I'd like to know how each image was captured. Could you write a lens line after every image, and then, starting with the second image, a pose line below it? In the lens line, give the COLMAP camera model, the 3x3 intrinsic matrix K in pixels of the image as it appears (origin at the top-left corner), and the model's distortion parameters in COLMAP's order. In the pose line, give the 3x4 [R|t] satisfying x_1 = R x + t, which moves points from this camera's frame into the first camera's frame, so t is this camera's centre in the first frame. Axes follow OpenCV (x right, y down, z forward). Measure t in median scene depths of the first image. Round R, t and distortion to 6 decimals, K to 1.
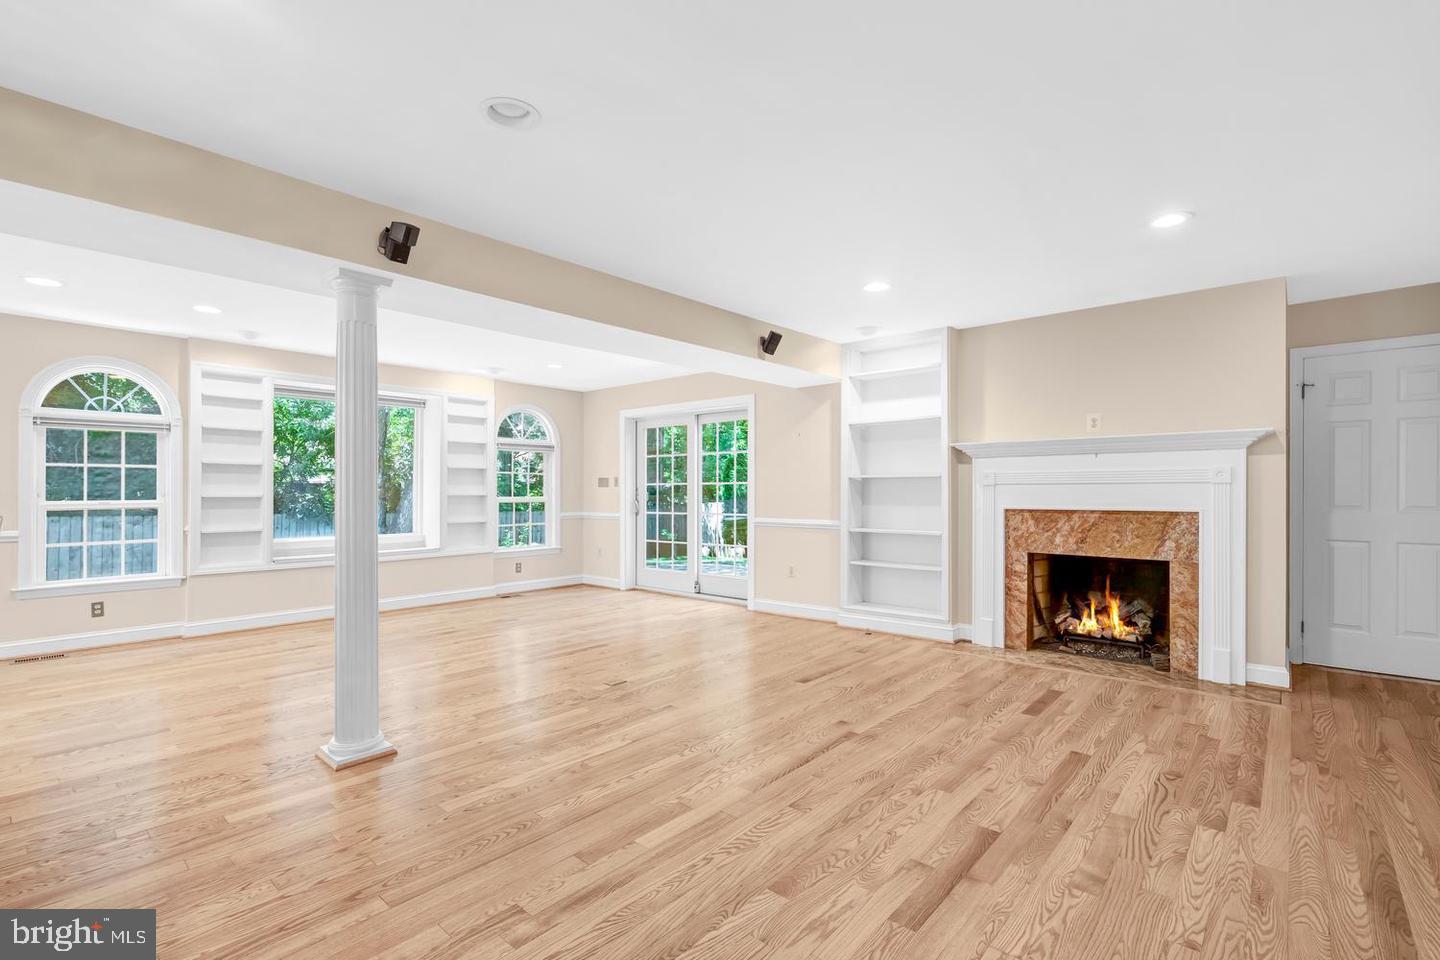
lens RADIAL K [[644.7, 0, 715.5], [0, 644.7, 488.3], [0, 0, 1]] dist [-0.002553, 0.000811]
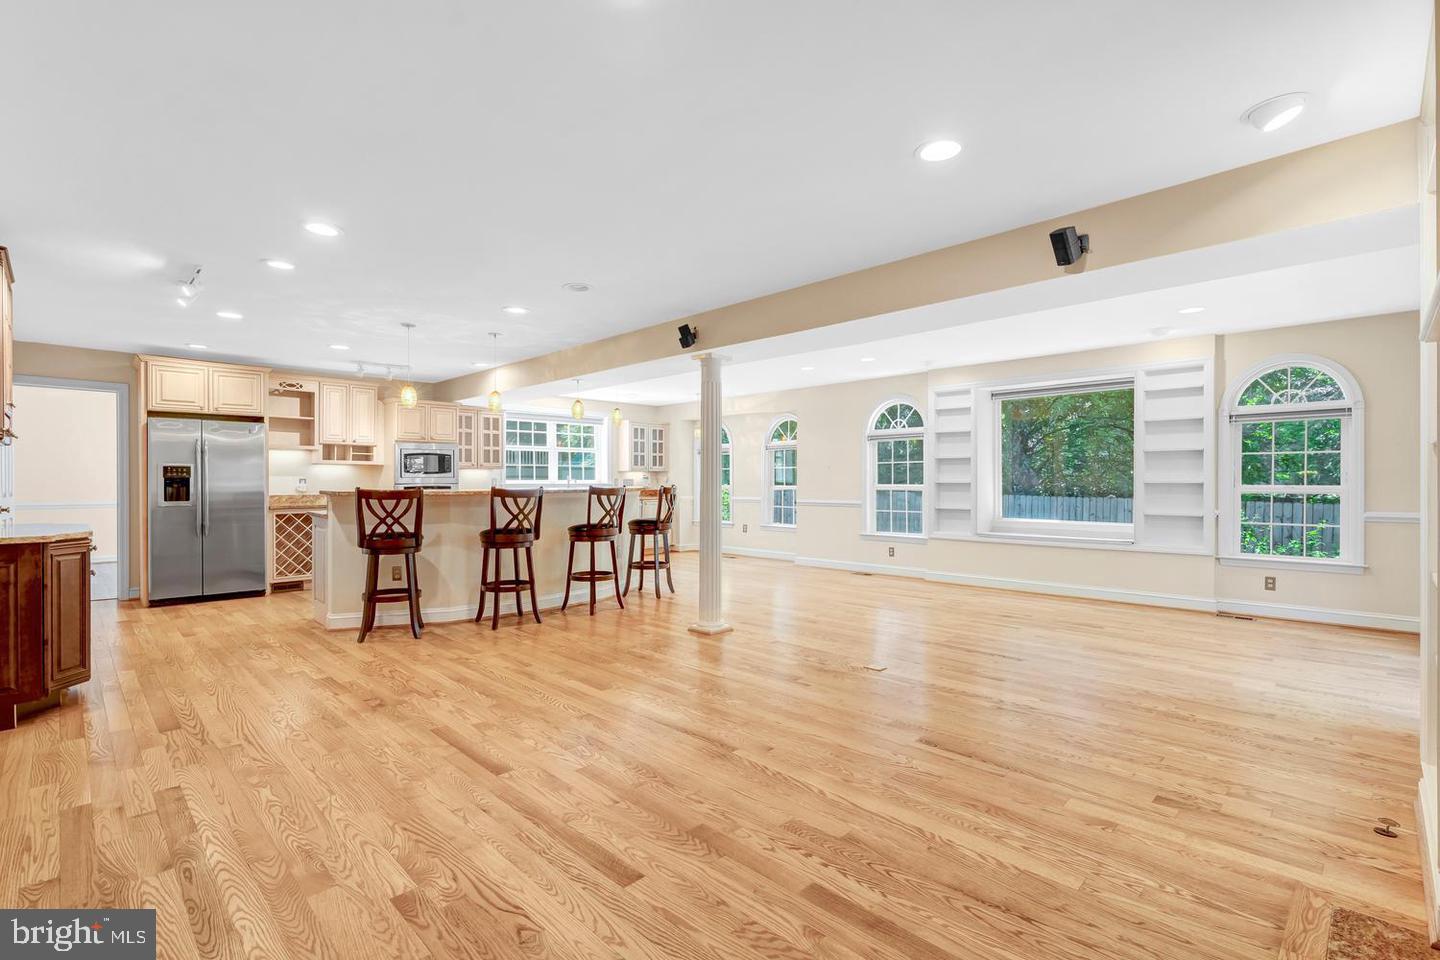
lens RADIAL K [[659.6, 0, 720.0], [0, 659.6, 480.0], [0, 0, 1]] dist [-0.000984, 0.000305]
pose [[-0.052711, 0.001281, -0.998609, 0.828662], [0.007566, 0.999971, 0.000884, 0.003492], [0.998581, -0.007509, -0.052719, 0.758182]]
